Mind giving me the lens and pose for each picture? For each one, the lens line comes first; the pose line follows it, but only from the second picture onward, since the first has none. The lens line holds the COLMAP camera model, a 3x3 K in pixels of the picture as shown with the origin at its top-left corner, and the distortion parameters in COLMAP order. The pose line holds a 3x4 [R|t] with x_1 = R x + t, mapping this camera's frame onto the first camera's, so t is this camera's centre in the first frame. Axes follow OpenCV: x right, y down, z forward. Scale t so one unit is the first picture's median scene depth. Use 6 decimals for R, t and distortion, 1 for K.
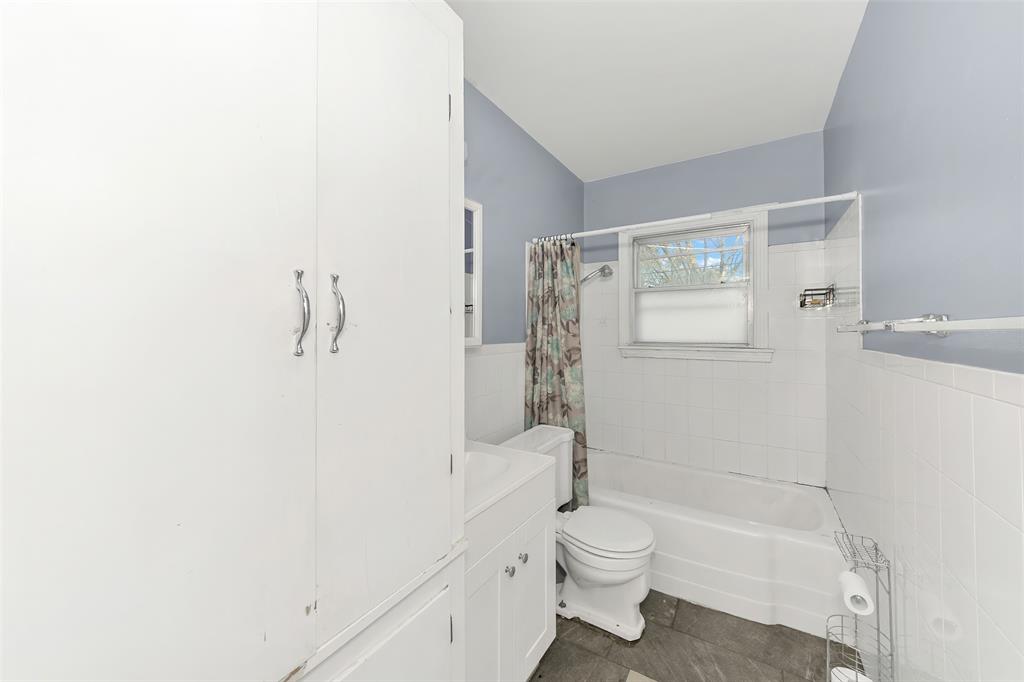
lens RADIAL K [[371.5, 0, 514.7], [0, 371.5, 335.2], [0, 0, 1]] dist [0.012661, -0.002904]
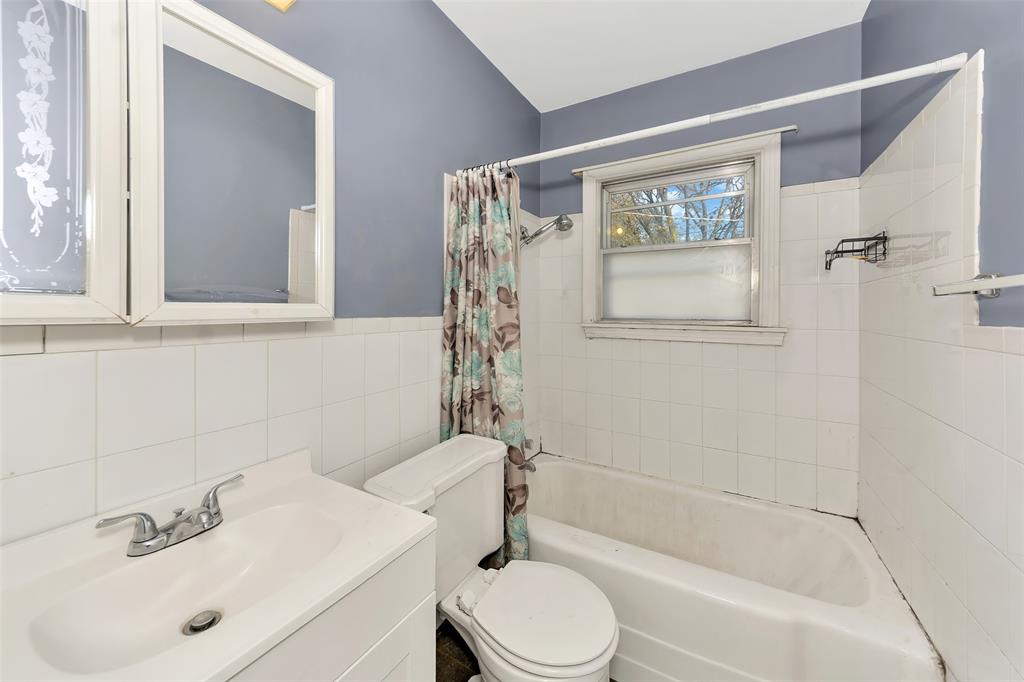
lens RADIAL K [[371.5, 0, 507.0], [0, 371.5, 316.8], [0, 0, 1]] dist [0.012661, -0.002904]
pose [[0.999632, 0.005213, 0.026613, 0.133934], [-0.005393, 0.999963, 0.006713, 0.015134], [-0.026577, -0.006854, 0.999623, 0.300342]]
